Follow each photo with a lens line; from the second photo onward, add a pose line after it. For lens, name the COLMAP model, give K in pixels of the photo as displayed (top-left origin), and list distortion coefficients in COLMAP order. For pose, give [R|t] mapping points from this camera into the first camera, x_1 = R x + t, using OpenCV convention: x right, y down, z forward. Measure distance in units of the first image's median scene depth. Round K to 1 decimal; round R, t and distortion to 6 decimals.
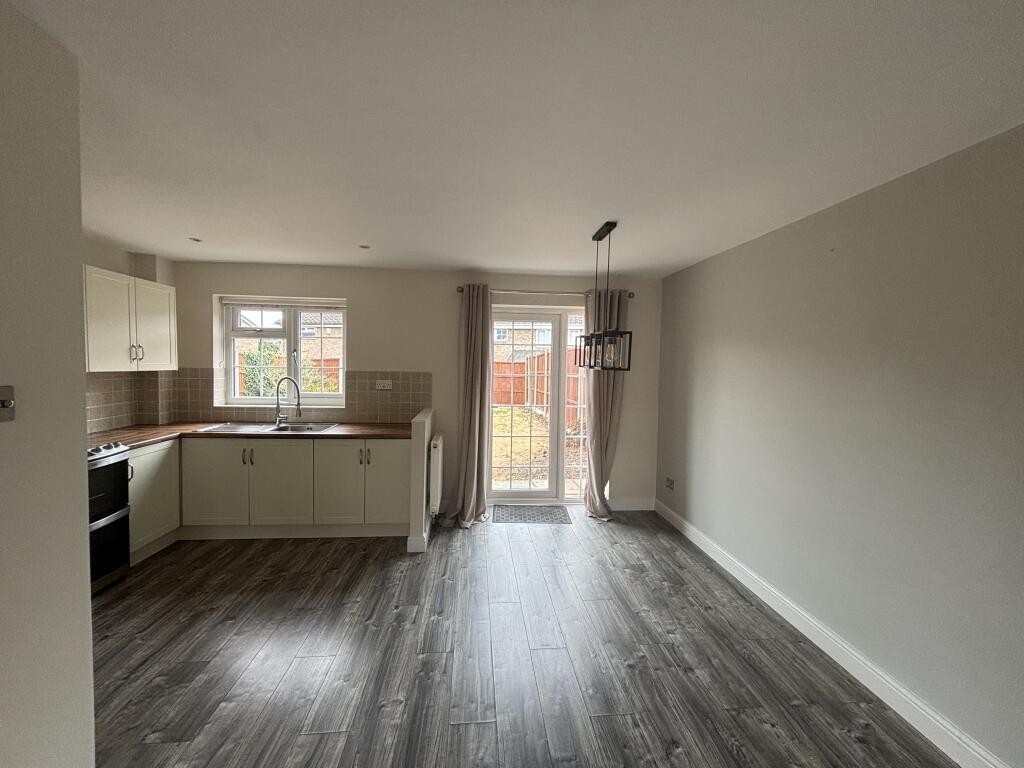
lens RADIAL K [[414.4, 0, 514.6], [0, 414.4, 383.6], [0, 0, 1]] dist [0.000827, 0.000220]
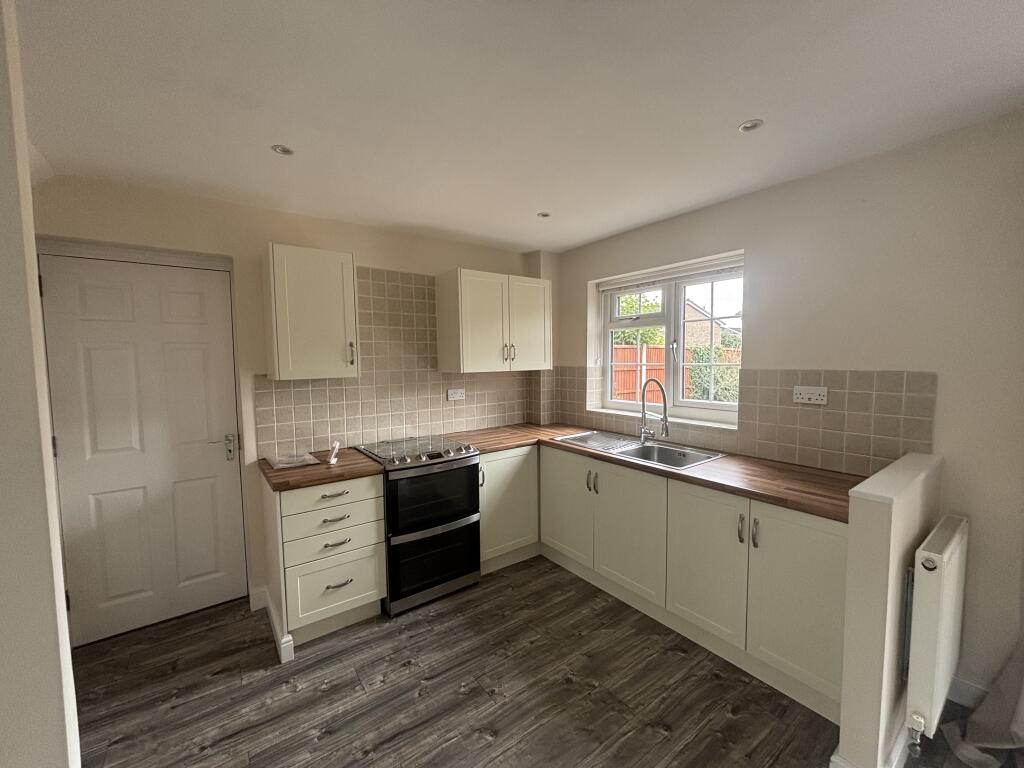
lens RADIAL K [[420.3, 0, 513.3], [0, 420.3, 381.9], [0, 0, 1]] dist [0.030030, -0.000117]
pose [[0.509088, 0.025979, -0.860322, -0.043436], [-0.016179, 0.999657, 0.020613, -0.021698], [0.860562, 0.003425, 0.509334, 0.437084]]
